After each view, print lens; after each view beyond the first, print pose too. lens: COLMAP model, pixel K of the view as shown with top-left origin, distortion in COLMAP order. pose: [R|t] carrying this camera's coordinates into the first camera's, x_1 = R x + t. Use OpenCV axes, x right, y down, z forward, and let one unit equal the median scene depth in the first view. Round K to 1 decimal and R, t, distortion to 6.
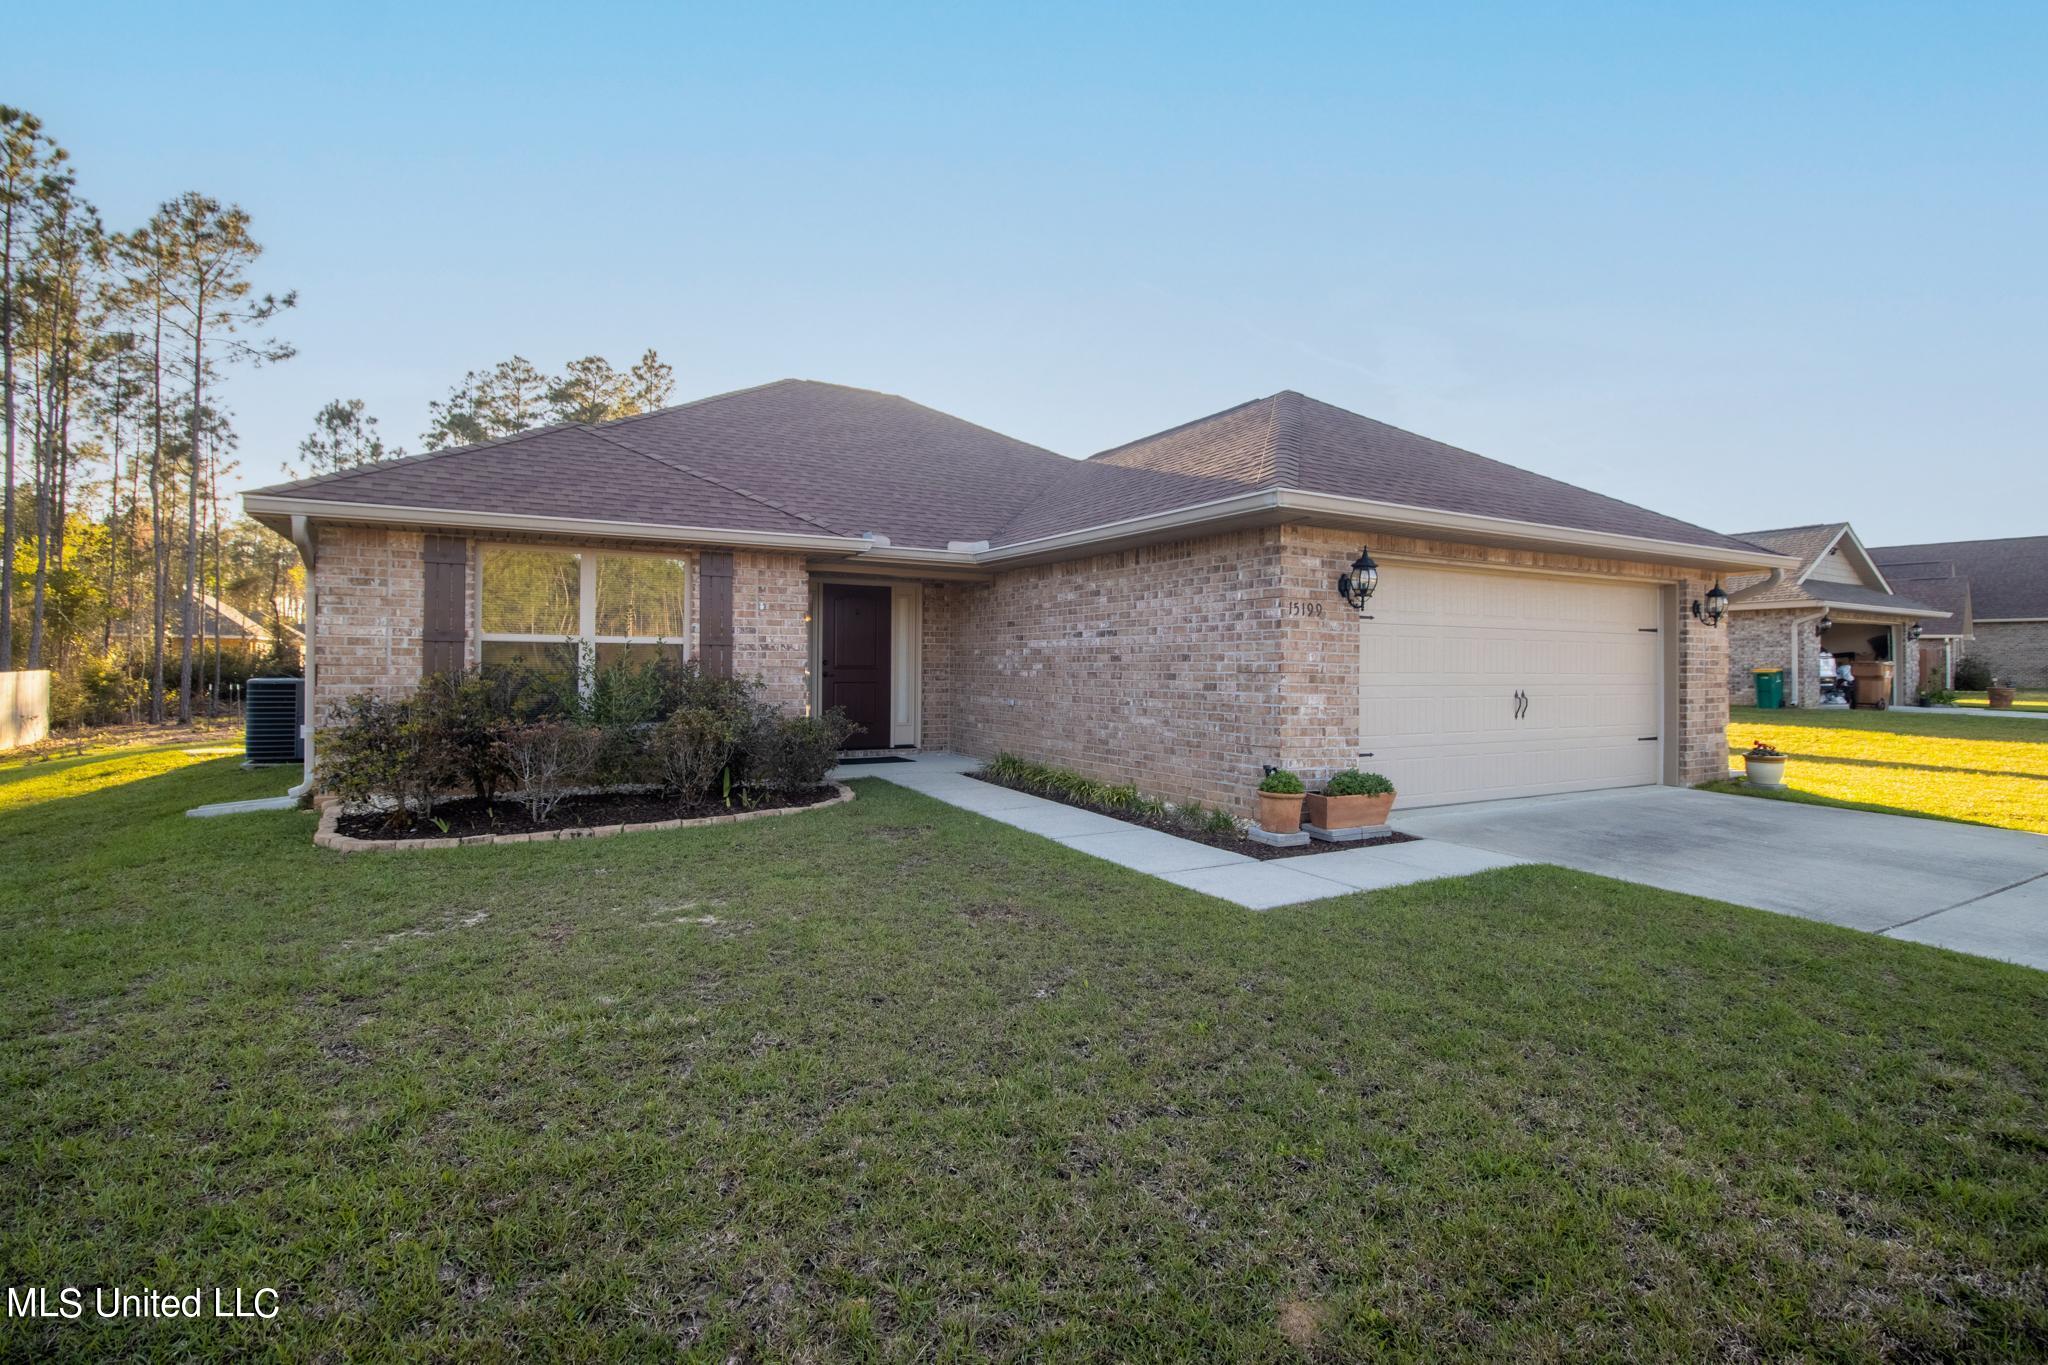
lens RADIAL K [[961.4, 0, 1025.0], [0, 961.4, 653.6], [0, 0, 1]] dist [-0.008748, -0.006761]
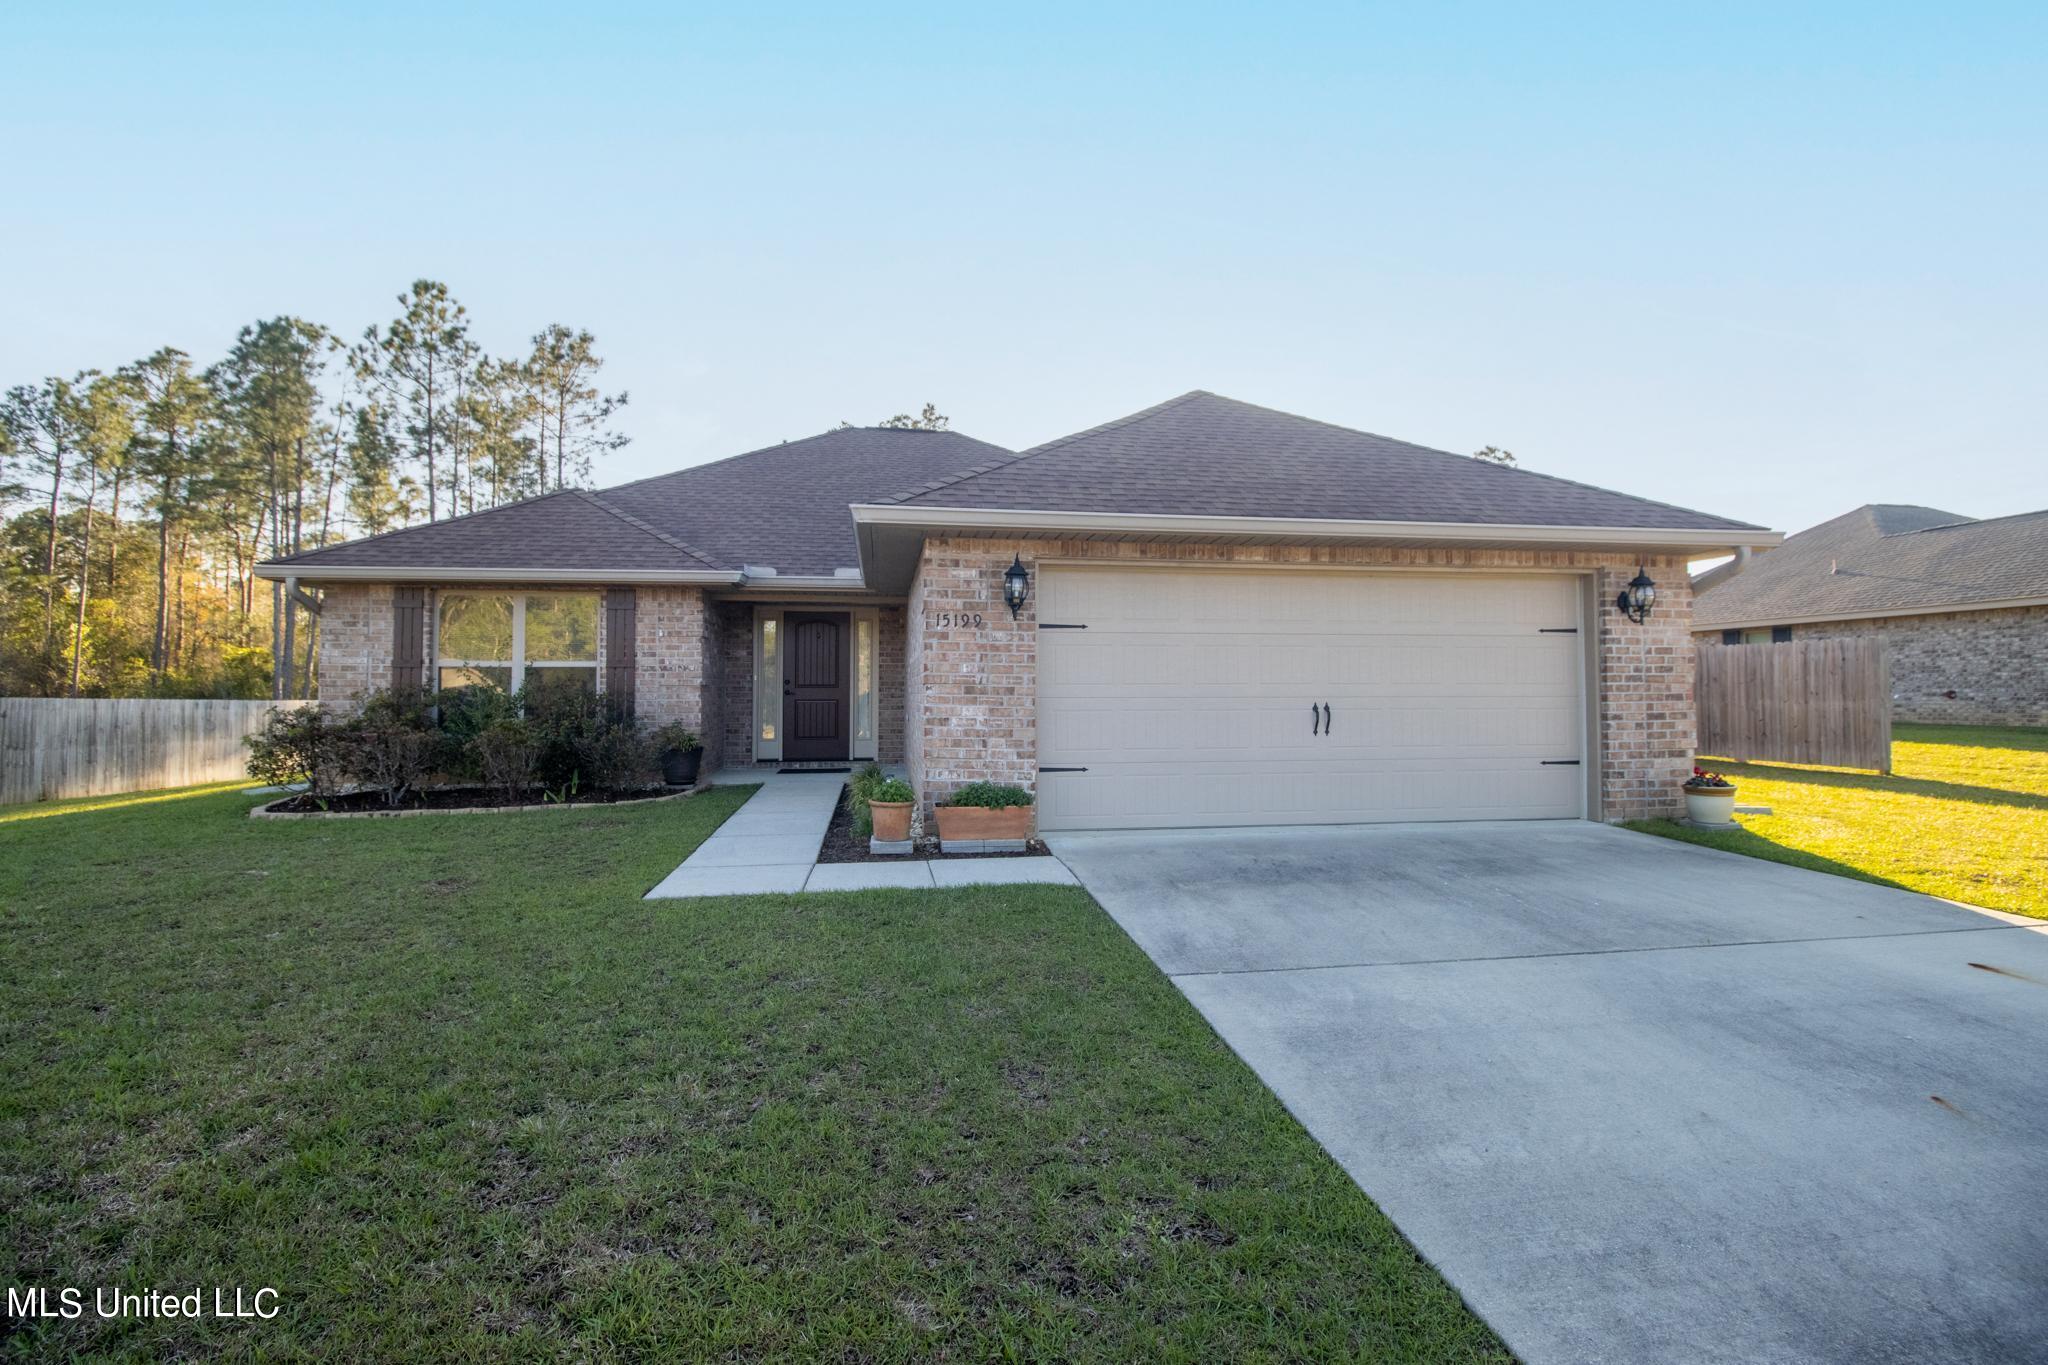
lens RADIAL K [[961.4, 0, 1025.0], [0, 961.4, 653.6], [0, 0, 1]] dist [-0.008748, -0.006761]
pose [[0.934611, -0.021954, -0.354993, 0.570252], [0.012906, 0.999529, -0.027836, 0.013769], [0.355437, 0.021434, 0.934455, 0.070695]]
